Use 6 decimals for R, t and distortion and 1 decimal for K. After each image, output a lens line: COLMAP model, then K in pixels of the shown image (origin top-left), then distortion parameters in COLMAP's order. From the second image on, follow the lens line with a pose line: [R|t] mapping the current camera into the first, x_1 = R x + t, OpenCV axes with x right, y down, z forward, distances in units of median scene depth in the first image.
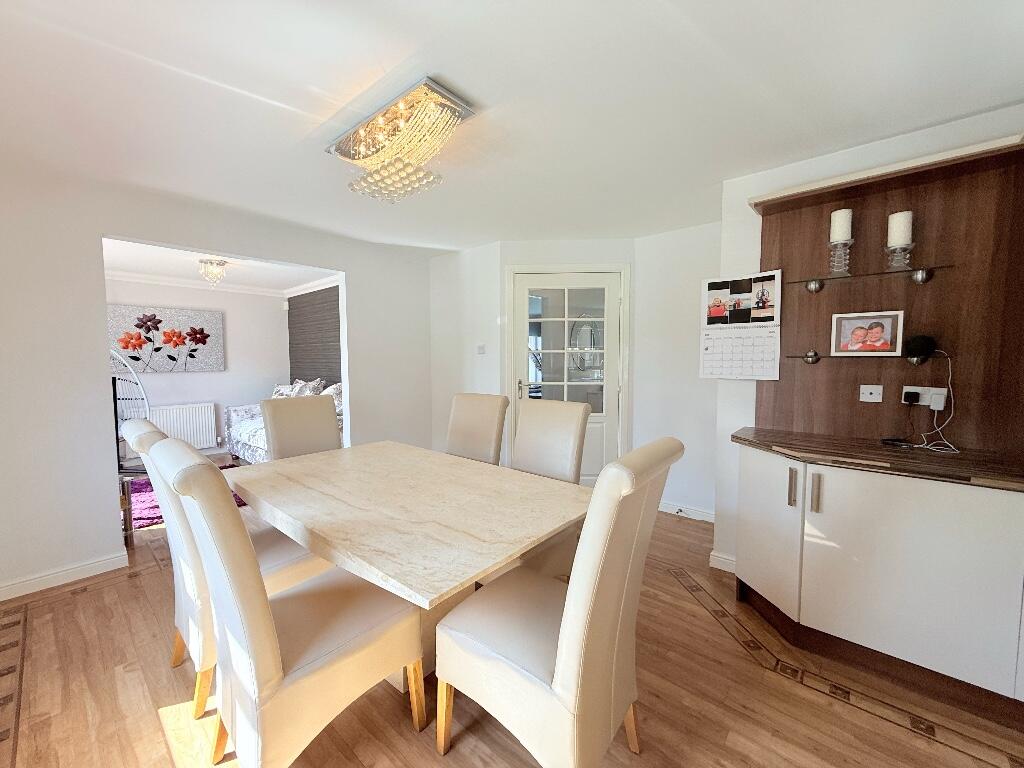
lens RADIAL K [[406.8, 0, 509.6], [0, 406.8, 385.7], [0, 0, 1]] dist [-0.002784, 0.000513]
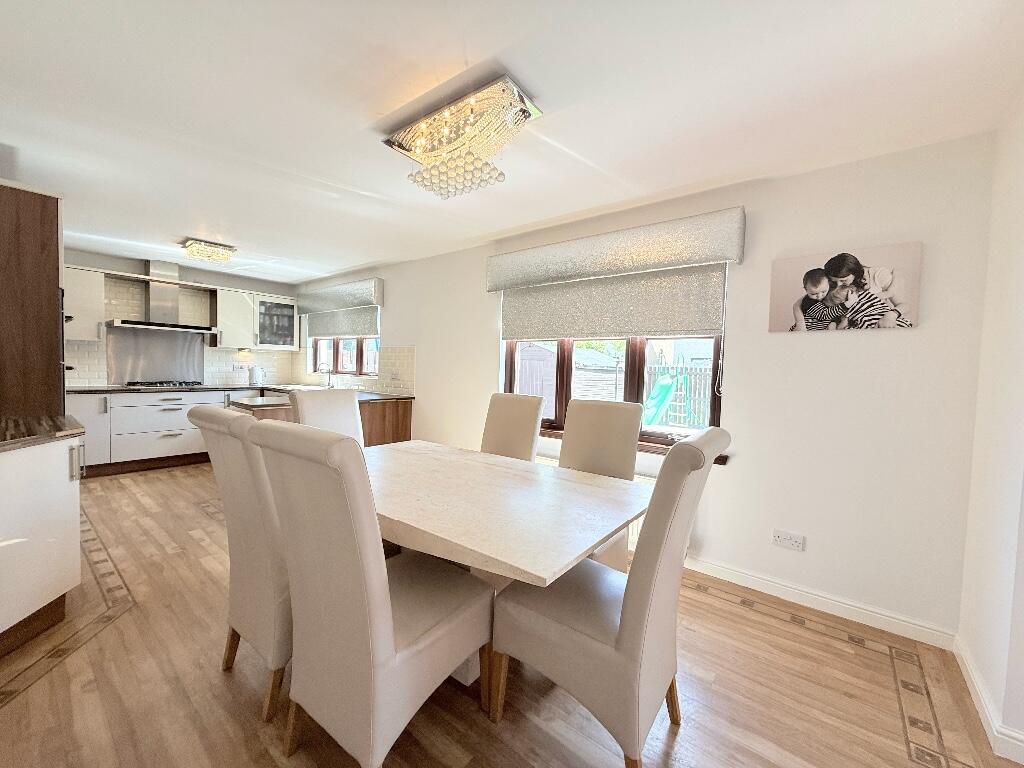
lens RADIAL K [[406.8, 0, 512.4], [0, 406.8, 384.7], [0, 0, 1]] dist [-0.002784, 0.000513]
pose [[-0.998456, -0.026633, -0.048752, -0.192951], [-0.031782, 0.993634, 0.108081, -0.052130], [0.045563, 0.109464, -0.992946, 1.028315]]
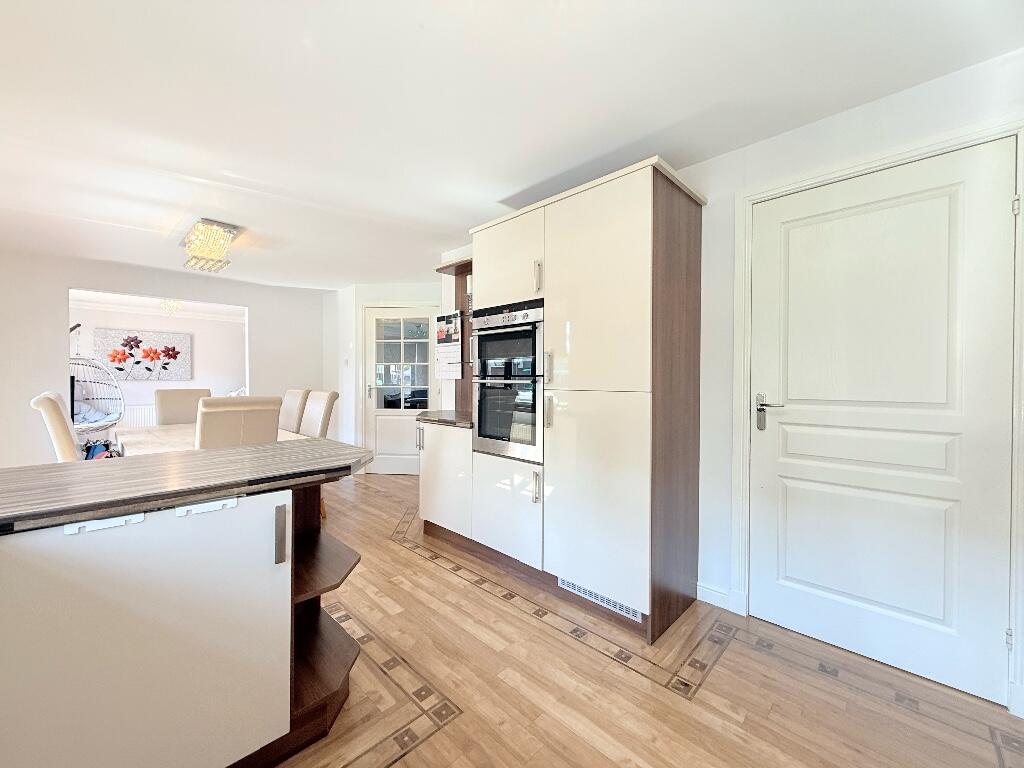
lens RADIAL K [[406.8, 0, 510.5], [0, 406.8, 384.2], [0, 0, 1]] dist [-0.002784, 0.000513]
pose [[0.998660, 0.007942, -0.051135, 0.579370], [-0.010826, 0.998352, -0.056361, 0.058909], [0.050603, 0.056839, 0.997100, -0.352610]]
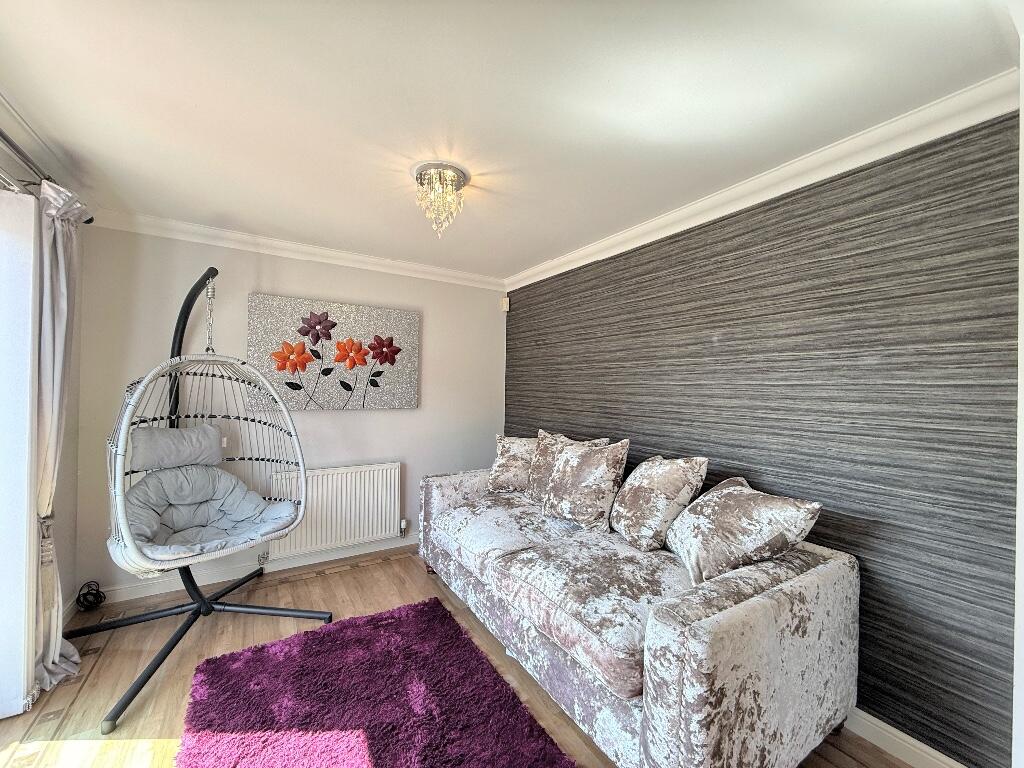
lens RADIAL K [[406.8, 0, 509.0], [0, 406.8, 388.3], [0, 0, 1]] dist [-0.002784, 0.000513]
pose [[0.957753, 0.020265, -0.286876, -0.624981], [-0.039164, 0.997412, -0.060296, -0.056159], [0.284912, 0.068984, 0.956068, 0.721197]]
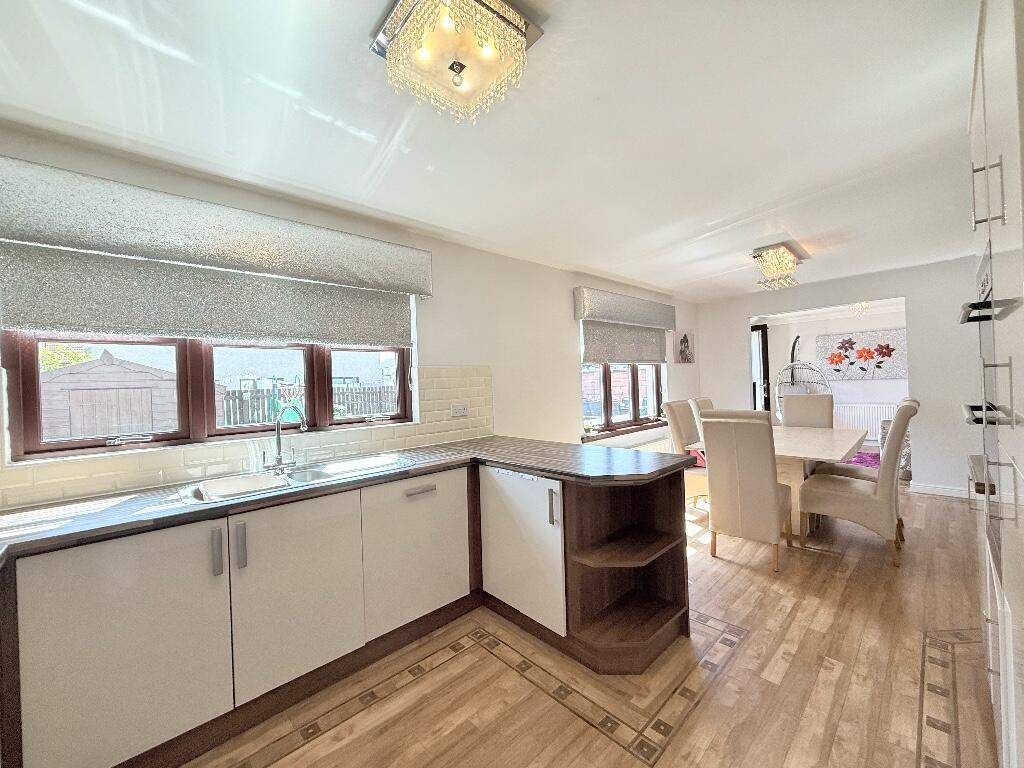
lens RADIAL K [[406.8, 0, 510.2], [0, 406.8, 382.3], [0, 0, 1]] dist [-0.002784, 0.000513]
pose [[-0.098029, 0.004816, -0.995172, 0.901655], [-0.029815, 0.999525, 0.007774, 0.000336], [0.994737, 0.030433, -0.097839, -0.045069]]
